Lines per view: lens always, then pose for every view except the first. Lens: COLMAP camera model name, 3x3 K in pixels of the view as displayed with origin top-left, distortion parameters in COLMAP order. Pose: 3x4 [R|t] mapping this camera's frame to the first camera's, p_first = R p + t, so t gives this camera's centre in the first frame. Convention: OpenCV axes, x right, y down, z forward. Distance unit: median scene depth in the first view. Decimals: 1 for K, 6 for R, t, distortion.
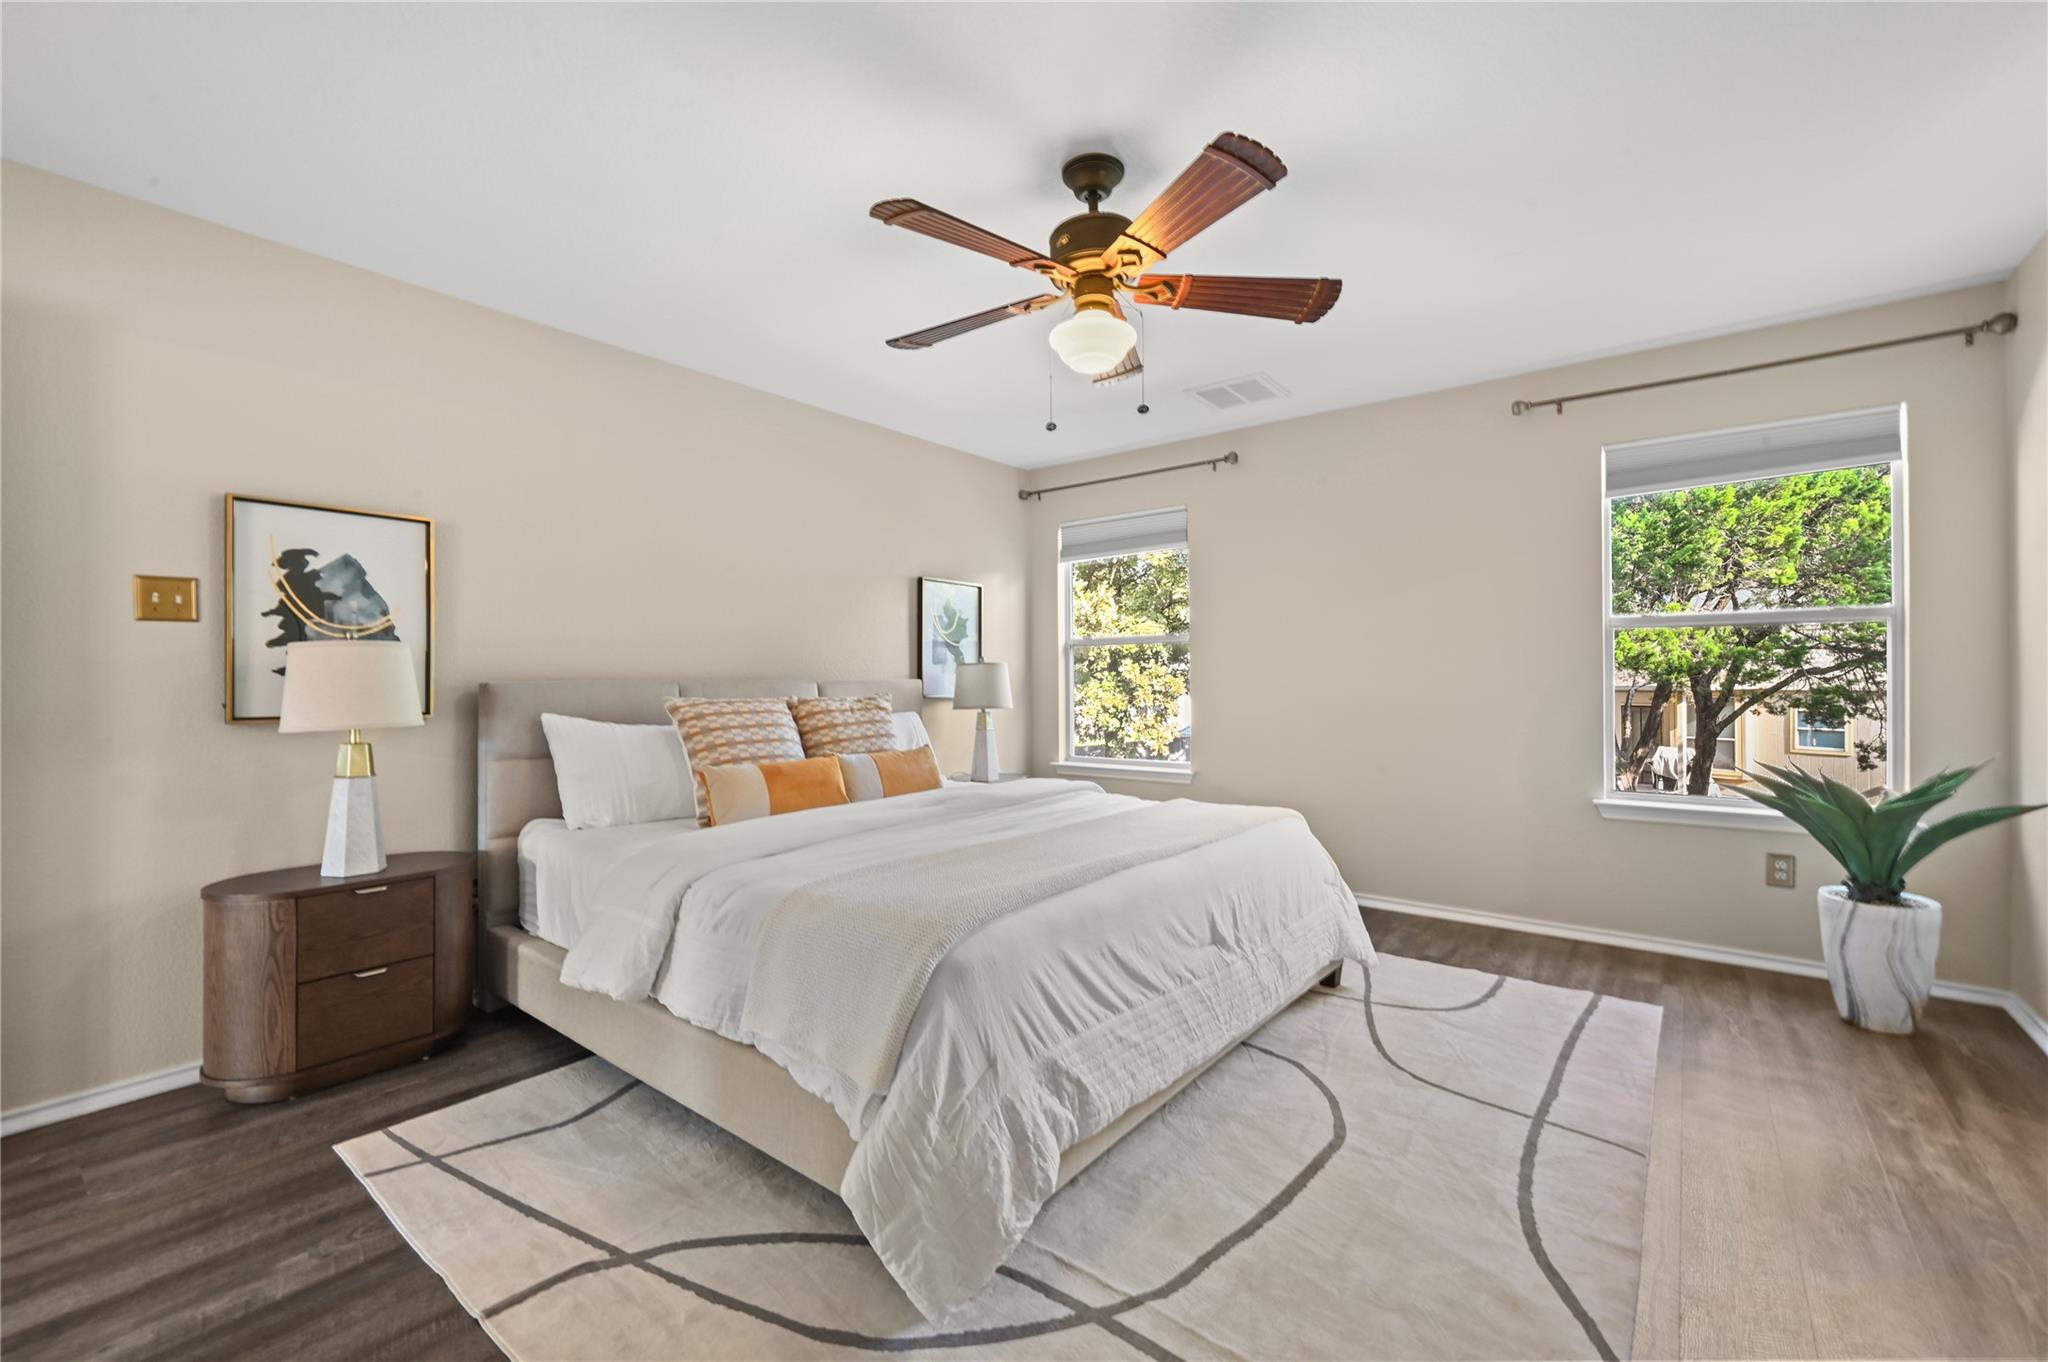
lens RADIAL K [[851.2, 0, 1004.2], [0, 851.2, 673.9], [0, 0, 1]] dist [0.000868, 0.000069]
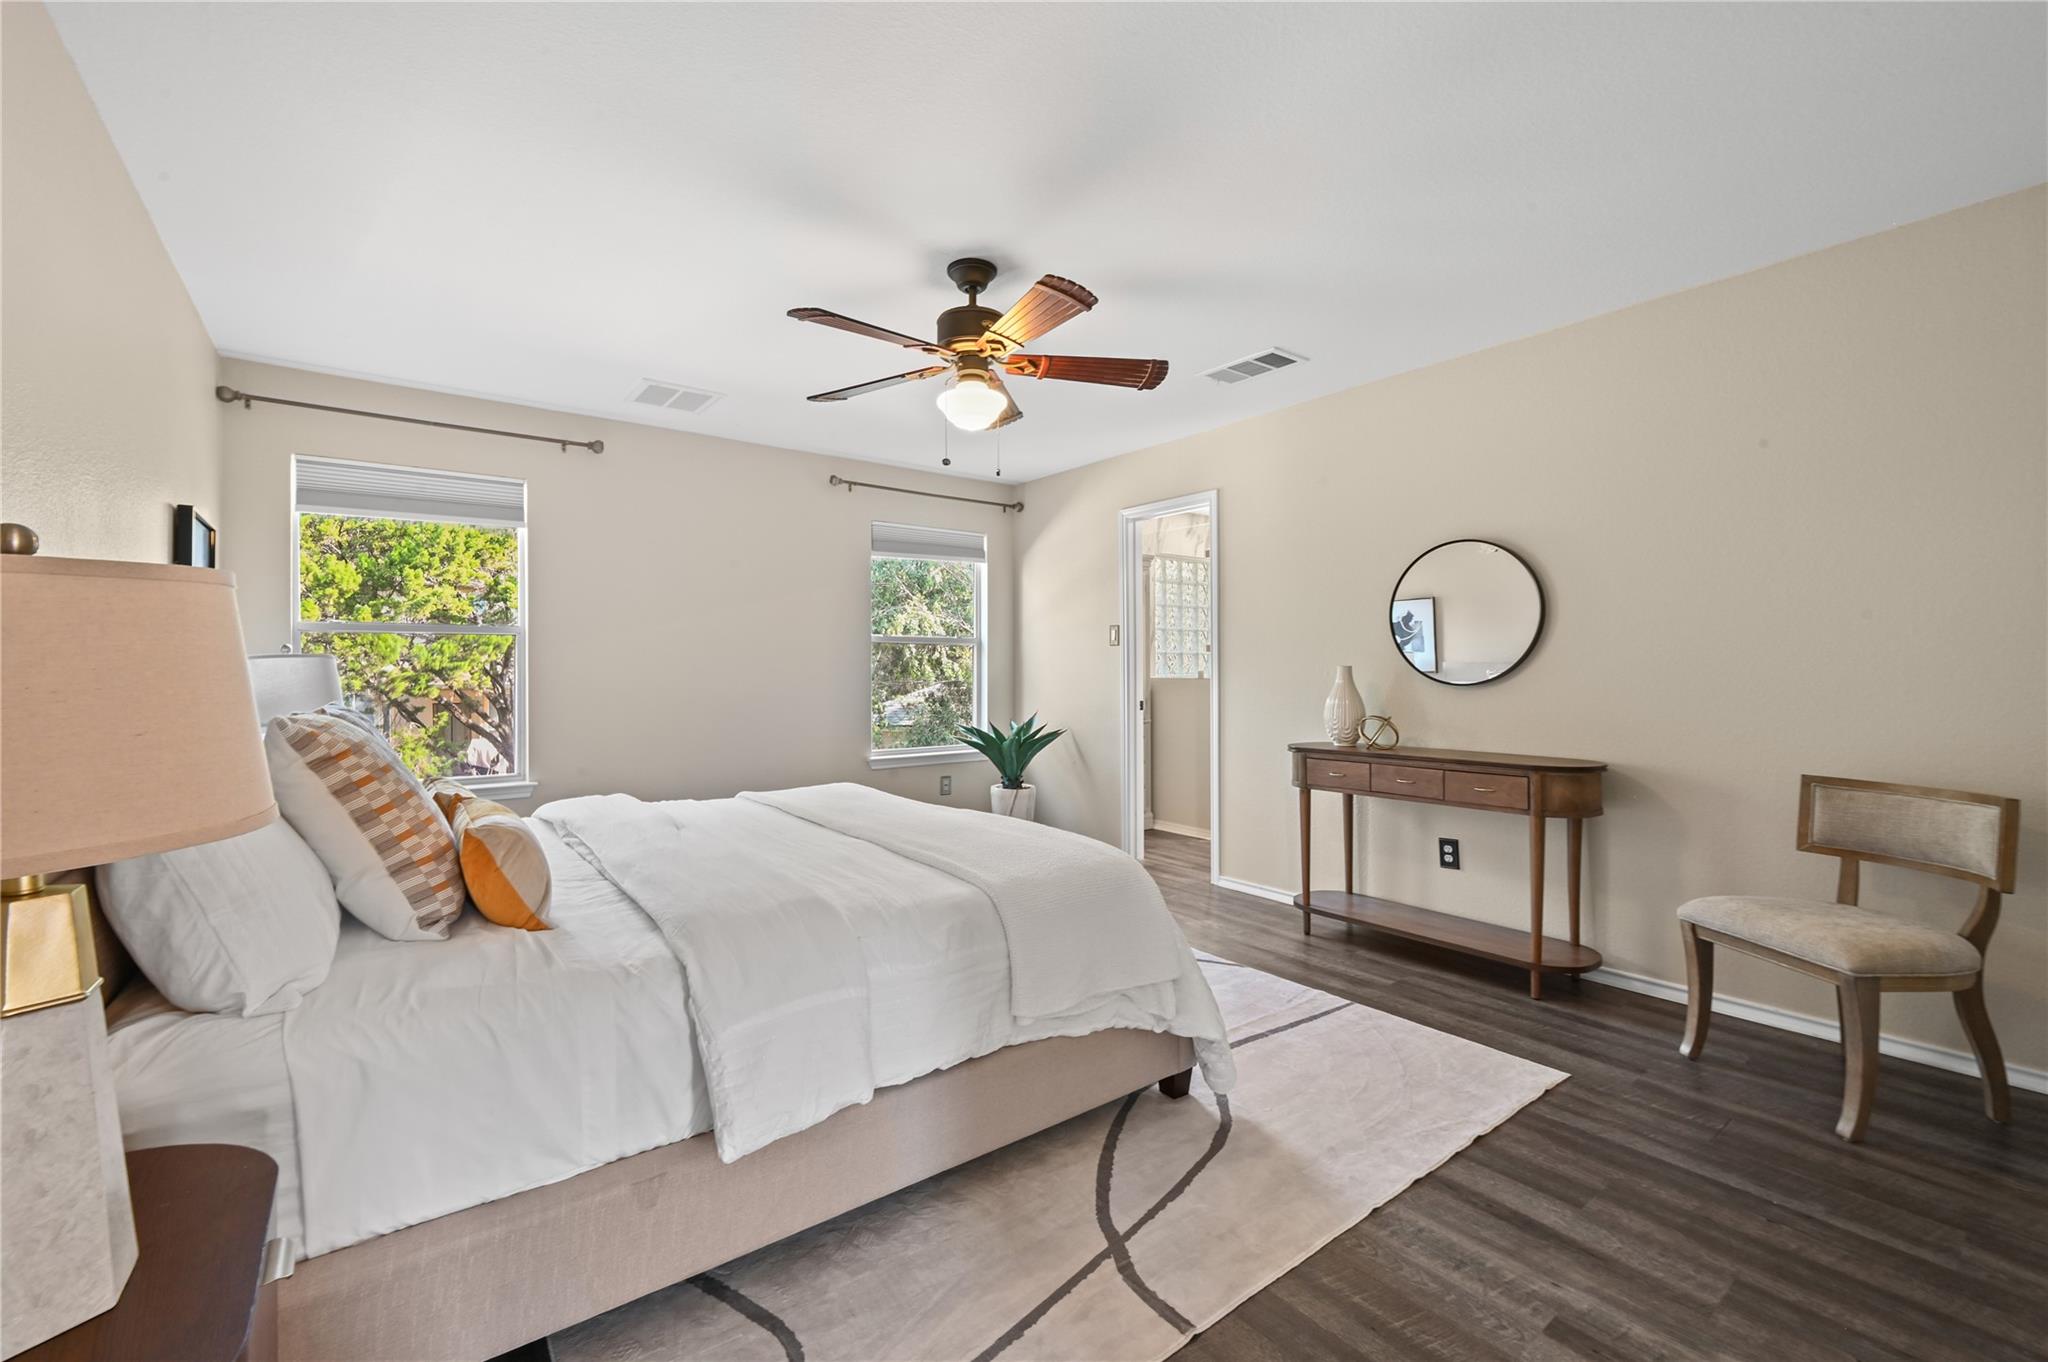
lens RADIAL K [[851.2, 0, 1004.2], [0, 851.2, 673.9], [0, 0, 1]] dist [0.000868, 0.000069]
pose [[0.245128, 0.009248, 0.969447, -0.830841], [0.008138, 0.999900, -0.011596, 0.022161], [-0.969457, 0.010732, 0.245028, 0.509980]]
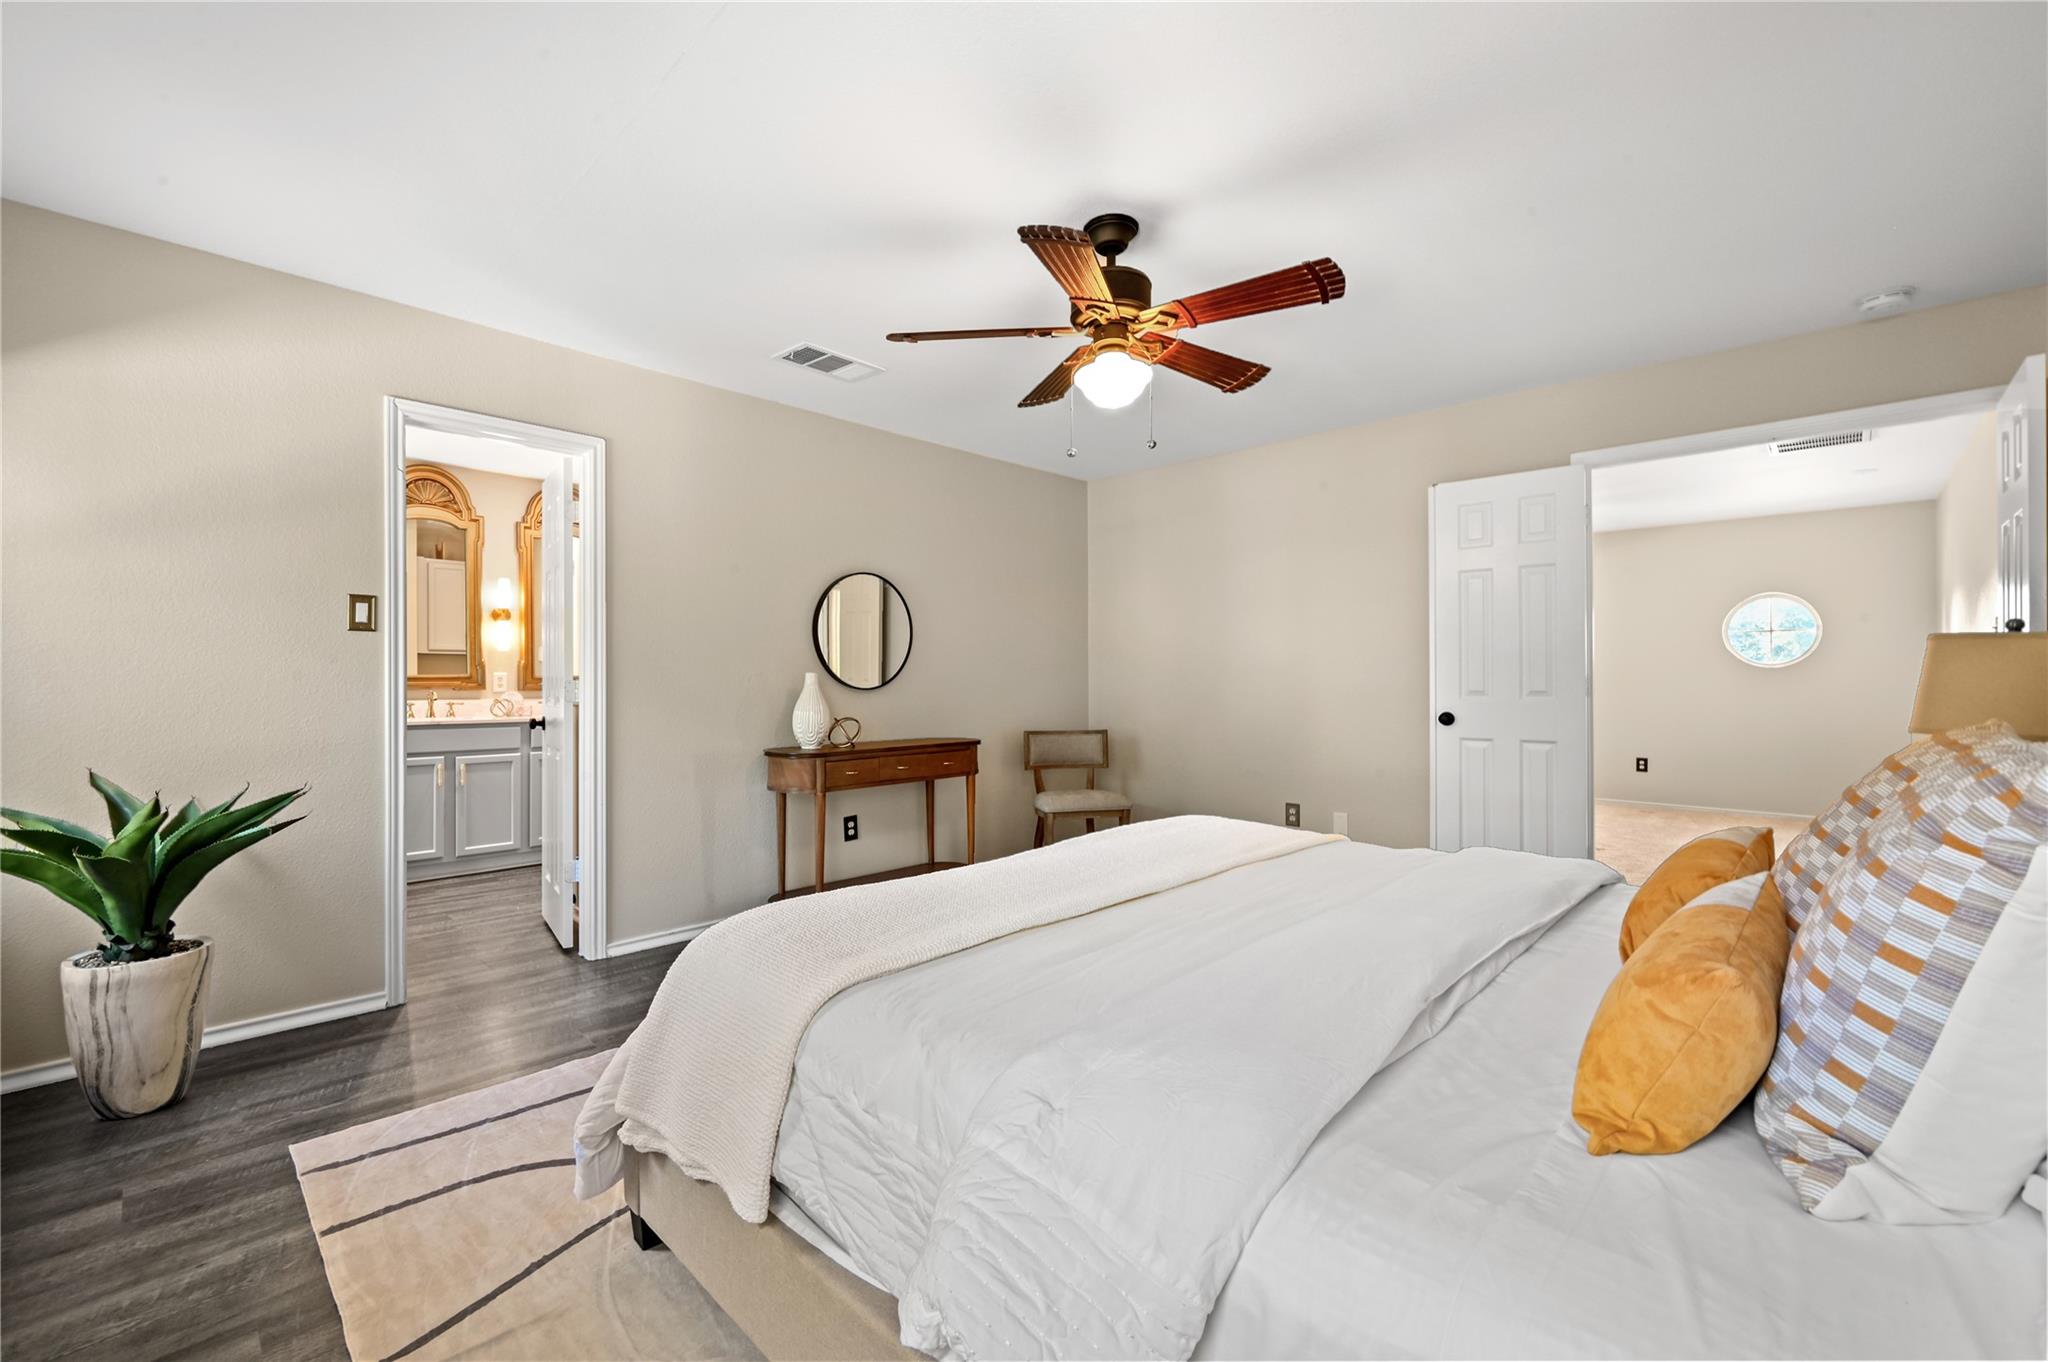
lens RADIAL K [[851.2, 0, 1004.2], [0, 851.2, 673.9], [0, 0, 1]] dist [0.000868, 0.000069]
pose [[-0.994394, 0.013611, 0.104858, 0.093434], [0.014269, 0.999883, 0.005528, -0.000316], [-0.104770, 0.006993, -0.994472, 1.632190]]
